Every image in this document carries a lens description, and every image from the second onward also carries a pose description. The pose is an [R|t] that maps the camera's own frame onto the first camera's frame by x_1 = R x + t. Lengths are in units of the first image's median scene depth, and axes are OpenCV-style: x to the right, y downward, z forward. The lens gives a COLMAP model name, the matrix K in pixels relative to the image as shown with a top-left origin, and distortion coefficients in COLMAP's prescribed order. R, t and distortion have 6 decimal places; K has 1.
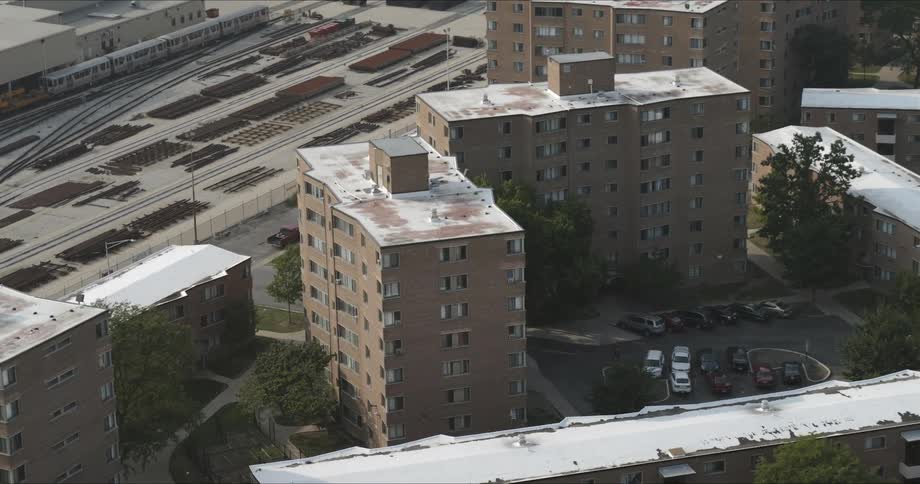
lens RADIAL K [[1951.1, 0, 460.0], [0, 1951.1, 242.0], [0, 0, 1]] dist [-0.075534, -0.341691]
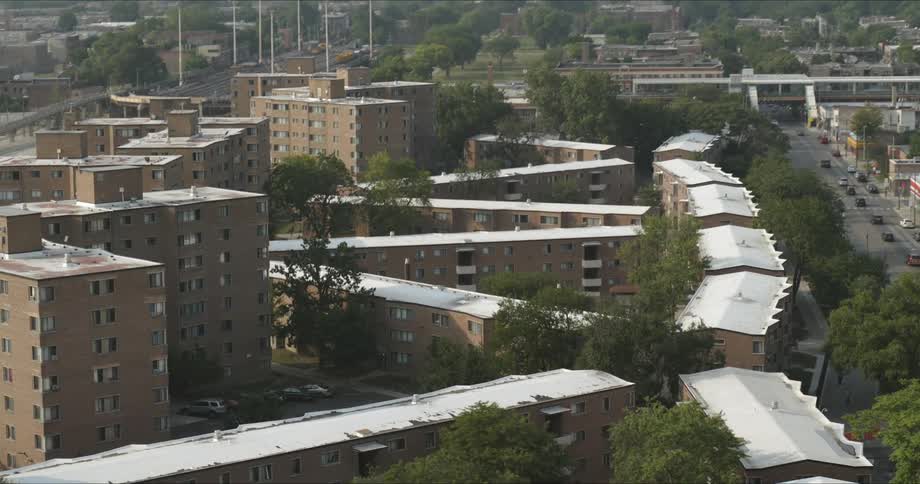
lens RADIAL K [[1951.1, 0, 460.0], [0, 1951.1, 242.0], [0, 0, 1]] dist [-0.075534, -0.341691]
pose [[0.906180, -0.036807, 0.421288, -0.256638], [0.116011, 0.979623, -0.163950, 0.167917], [-0.406669, 0.197442, 0.891985, 0.009146]]
